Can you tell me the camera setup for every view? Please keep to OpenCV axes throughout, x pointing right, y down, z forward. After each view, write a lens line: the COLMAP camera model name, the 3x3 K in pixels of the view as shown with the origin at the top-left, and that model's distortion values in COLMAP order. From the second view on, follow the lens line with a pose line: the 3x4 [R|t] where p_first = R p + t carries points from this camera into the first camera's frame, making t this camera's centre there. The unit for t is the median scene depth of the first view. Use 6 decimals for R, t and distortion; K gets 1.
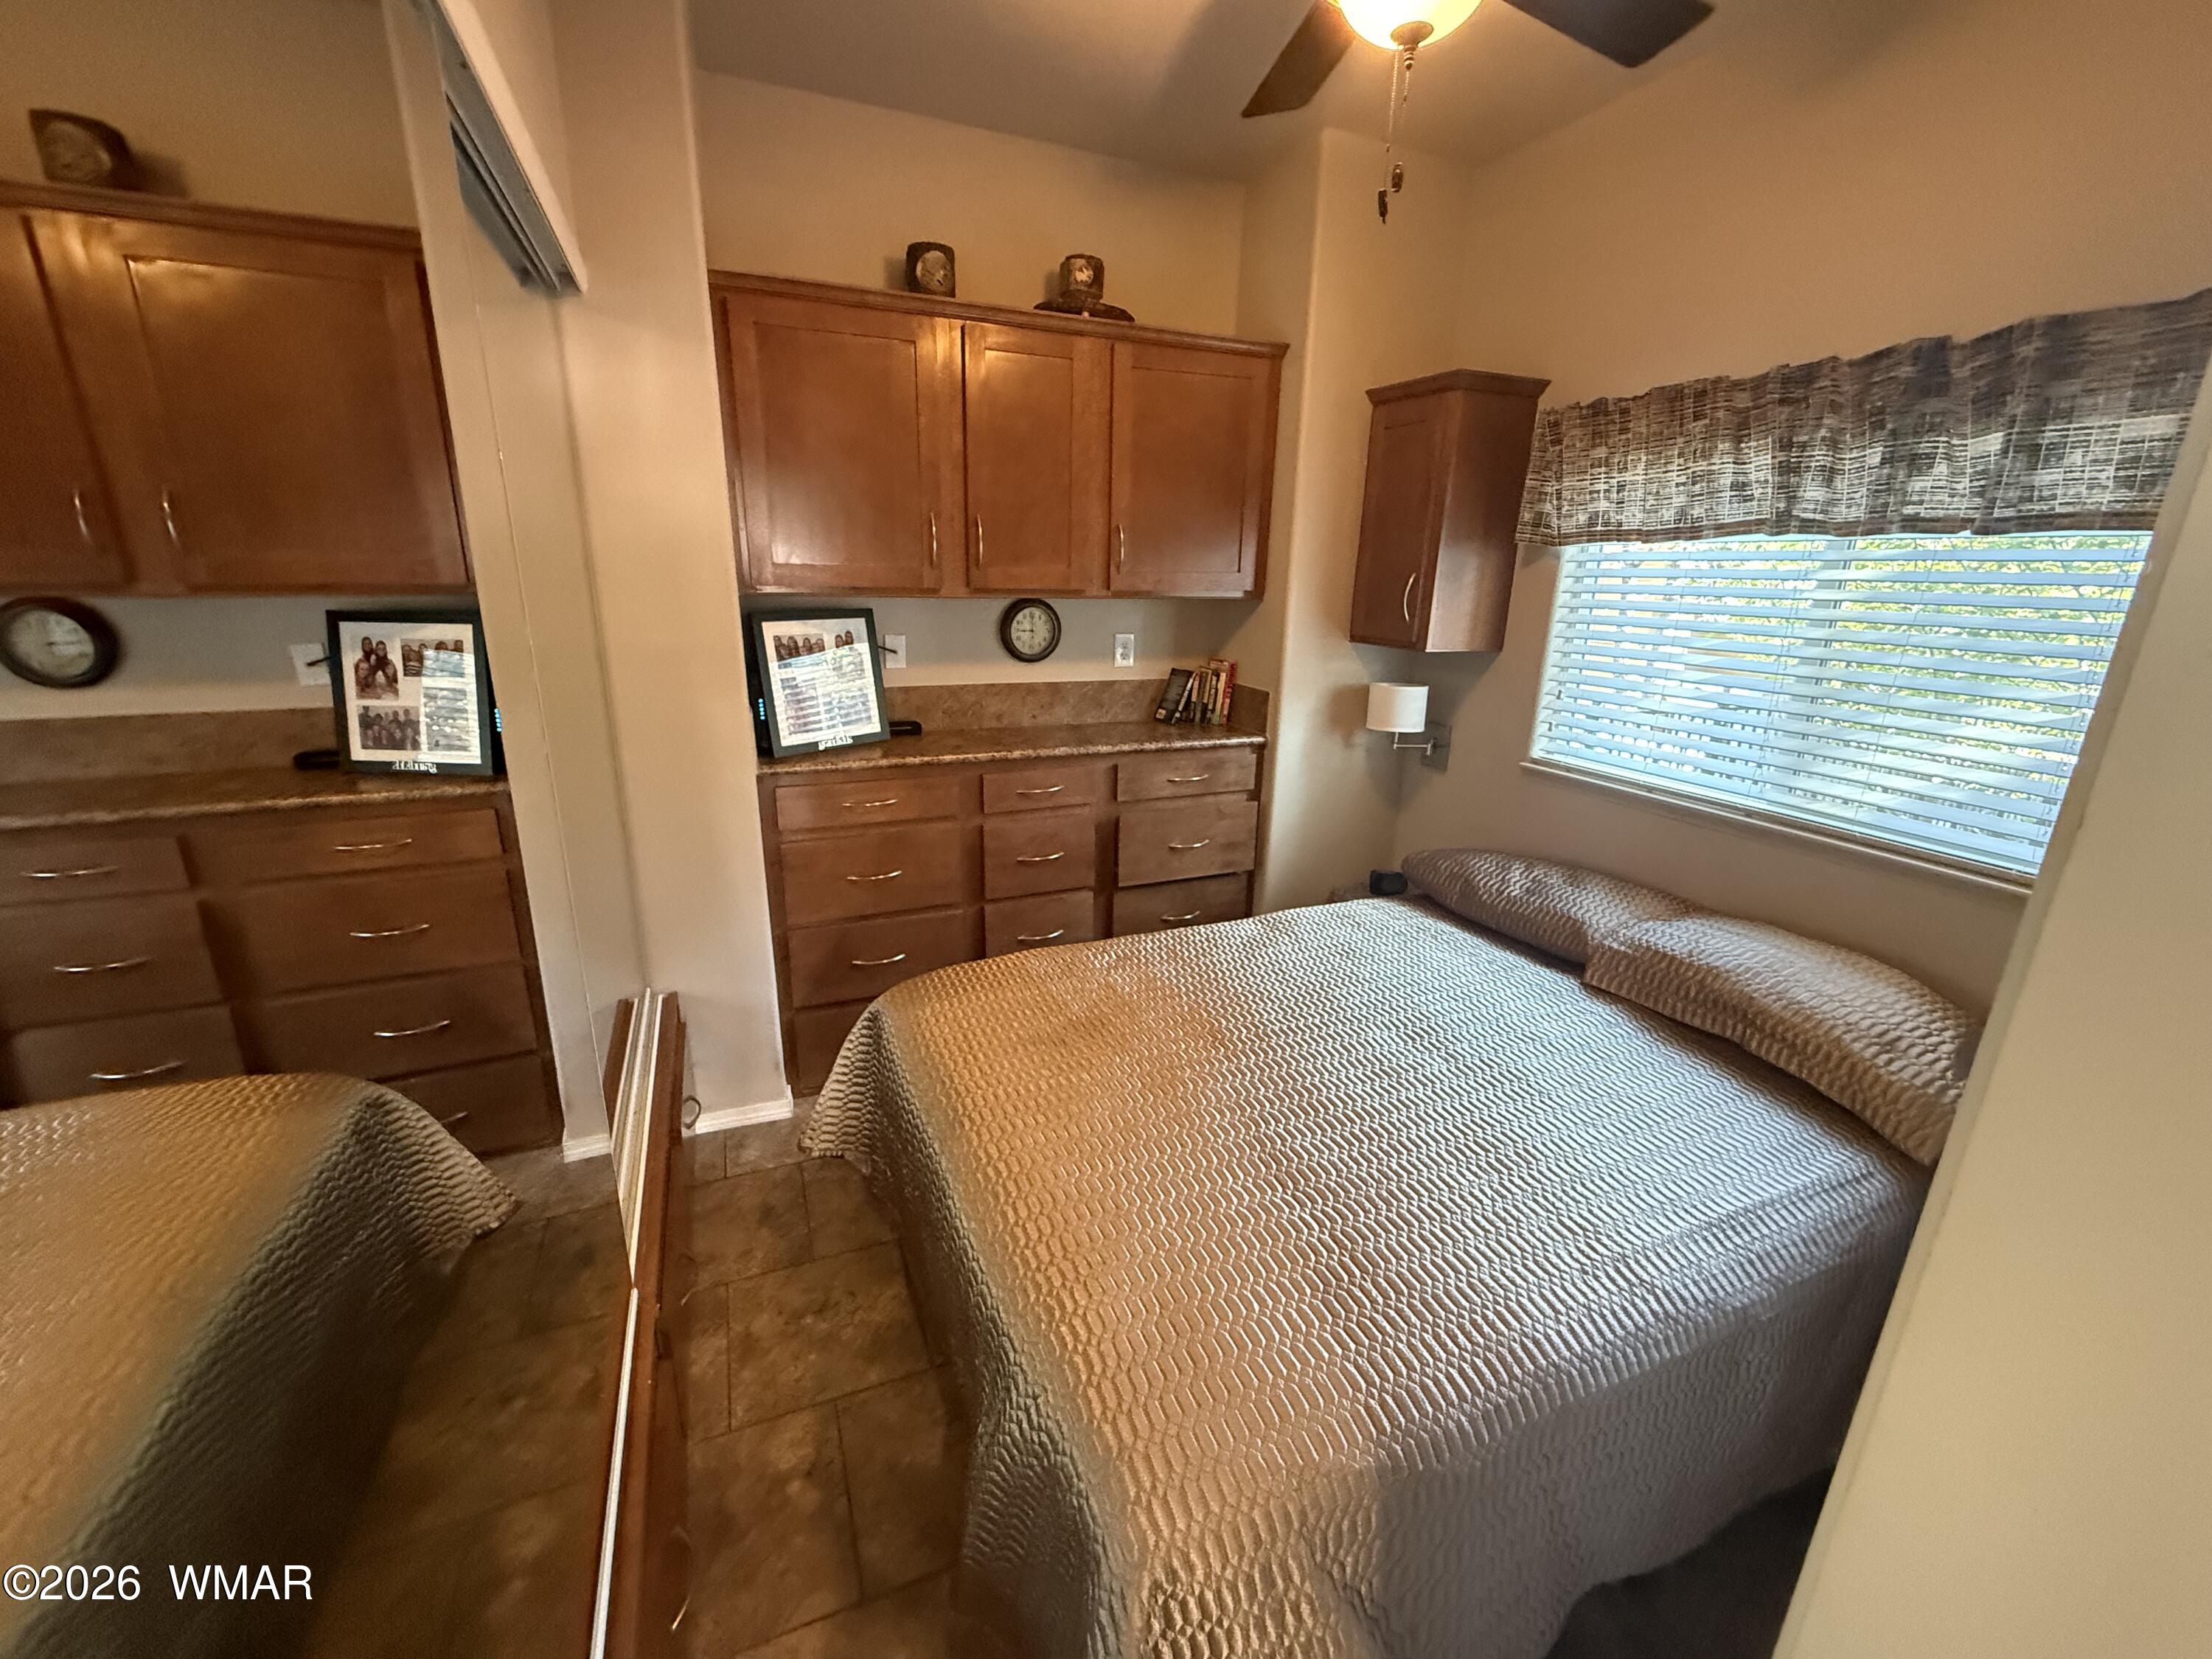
lens RADIAL K [[894.9, 0, 1106.0], [0, 894.9, 829.5], [0, 0, 1]] dist [-0.001534, -0.000166]
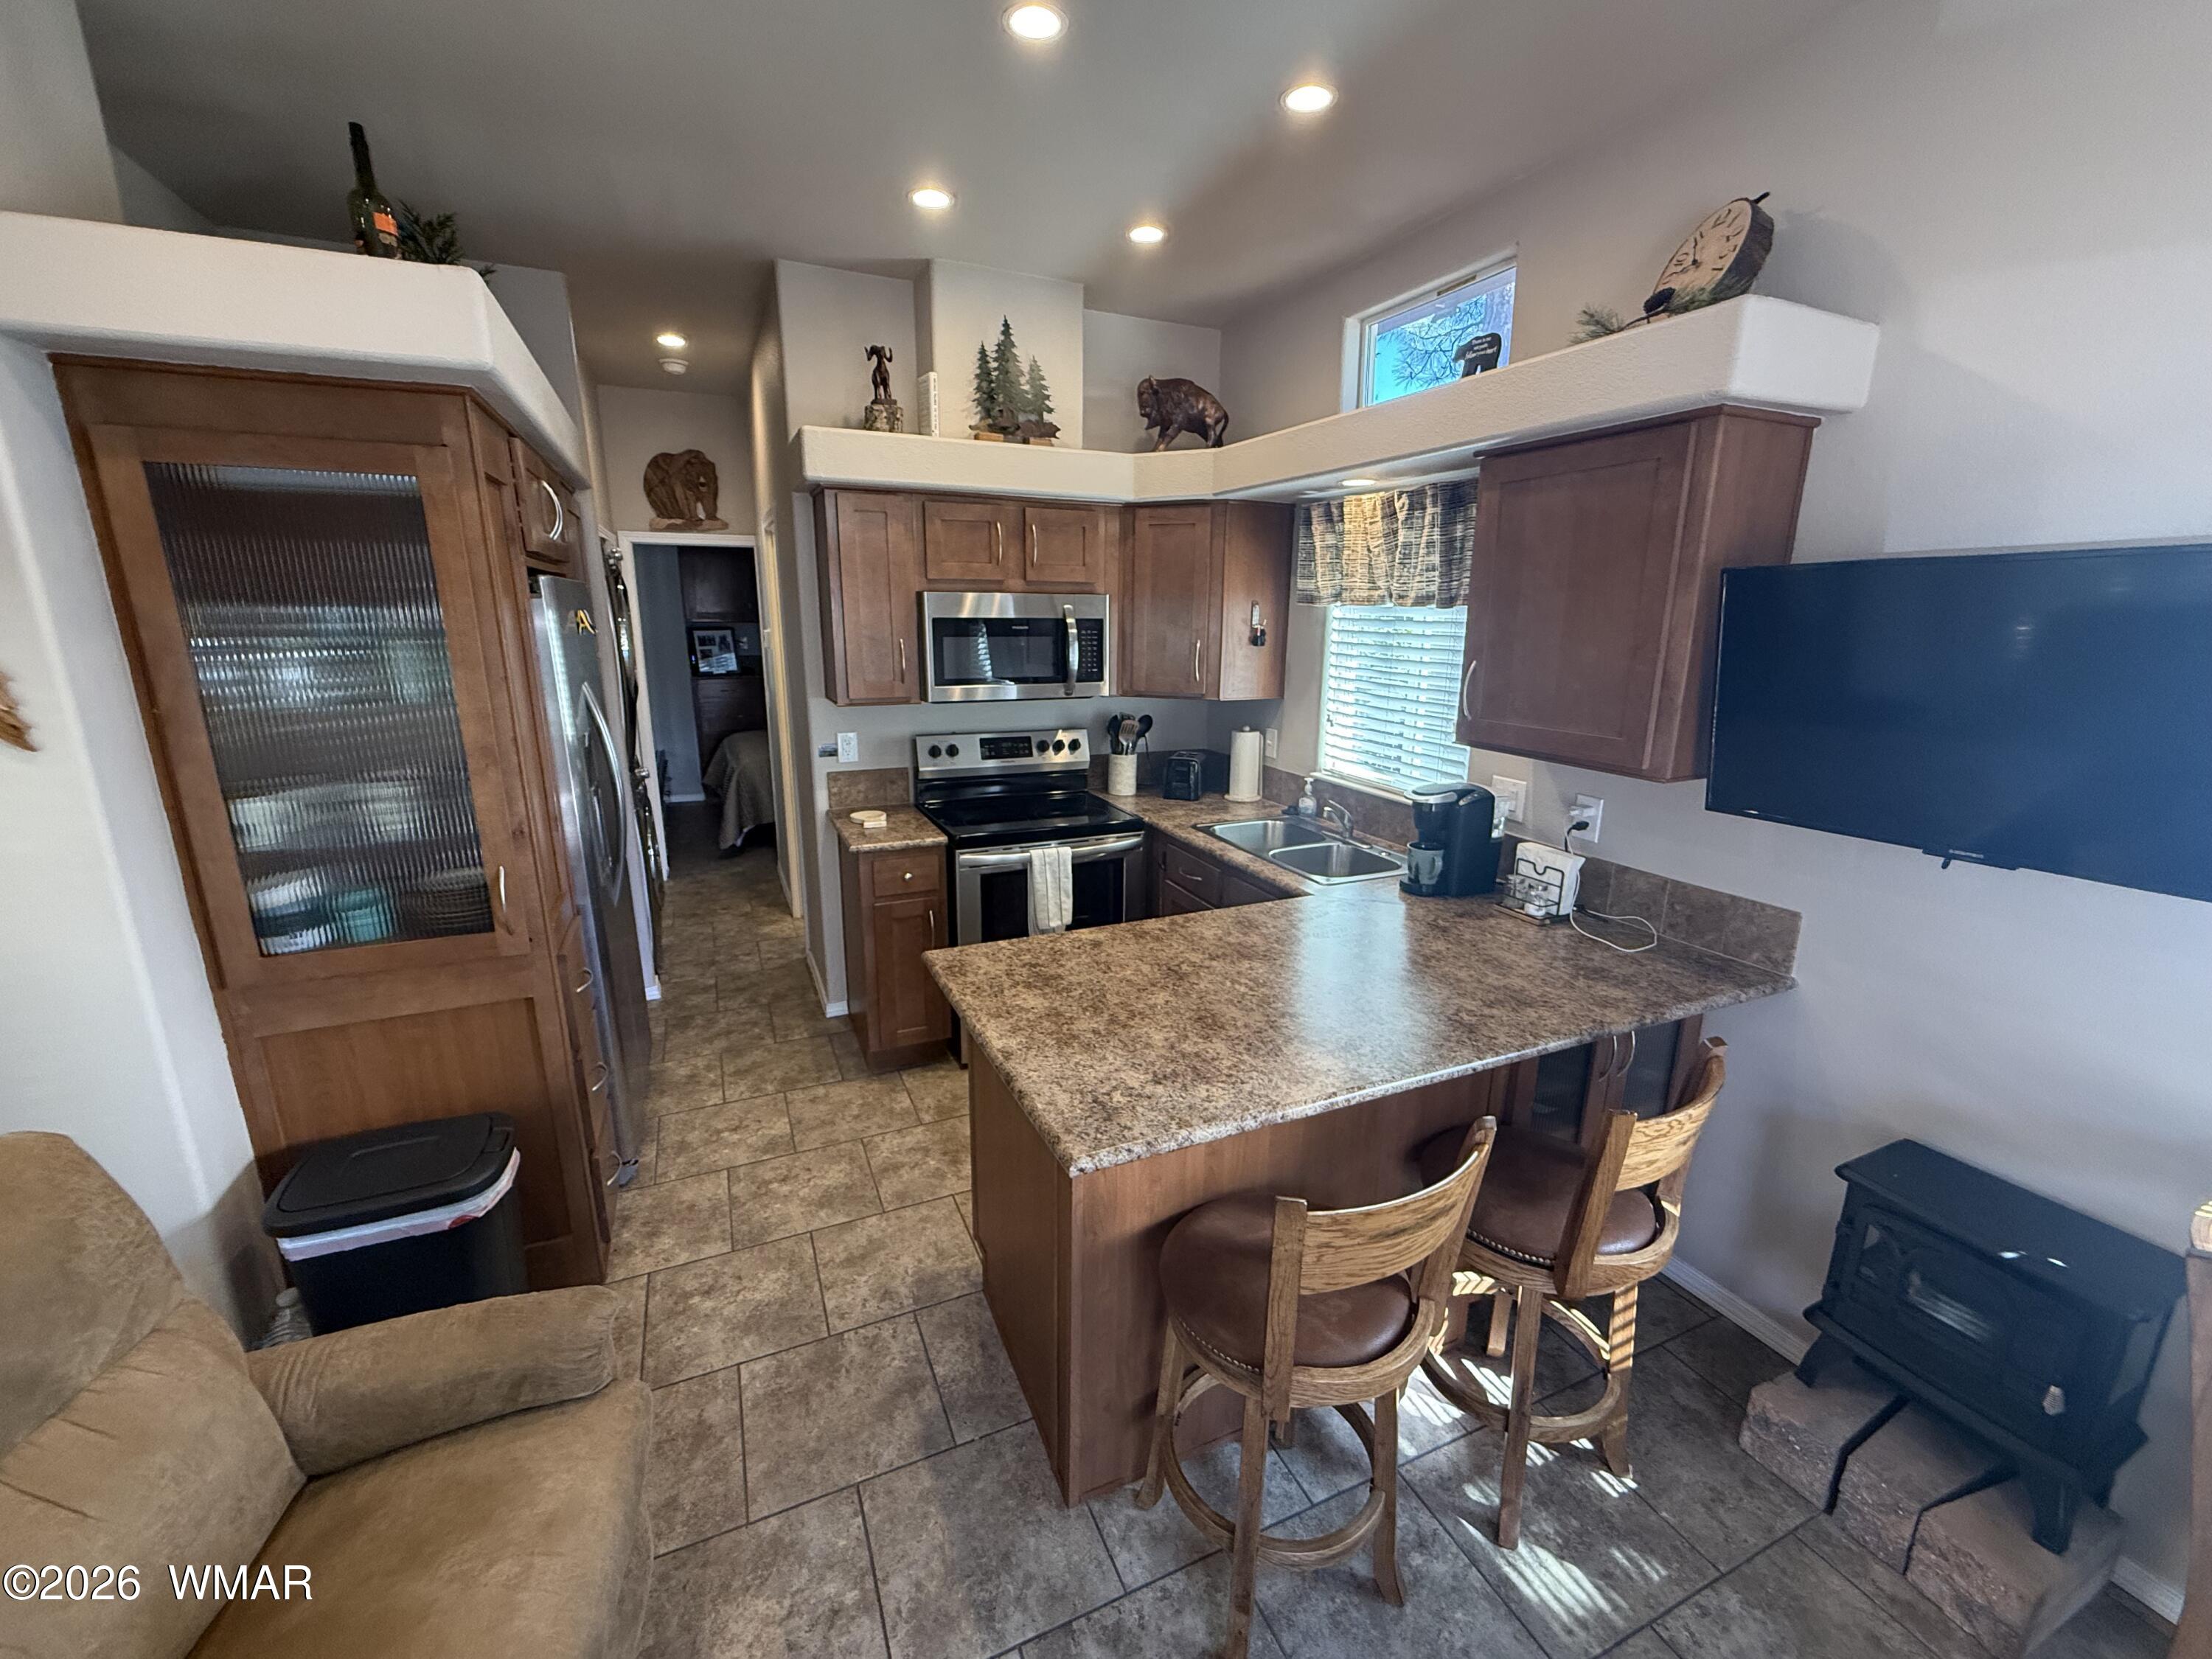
lens RADIAL K [[894.9, 0, 1106.0], [0, 894.9, 829.5], [0, 0, 1]] dist [-0.001534, -0.000166]
pose [[0.998921, -0.021330, 0.041244, 0.781508], [0.024239, 0.997157, -0.071348, 0.620287], [-0.039605, 0.072271, 0.996598, -1.816024]]
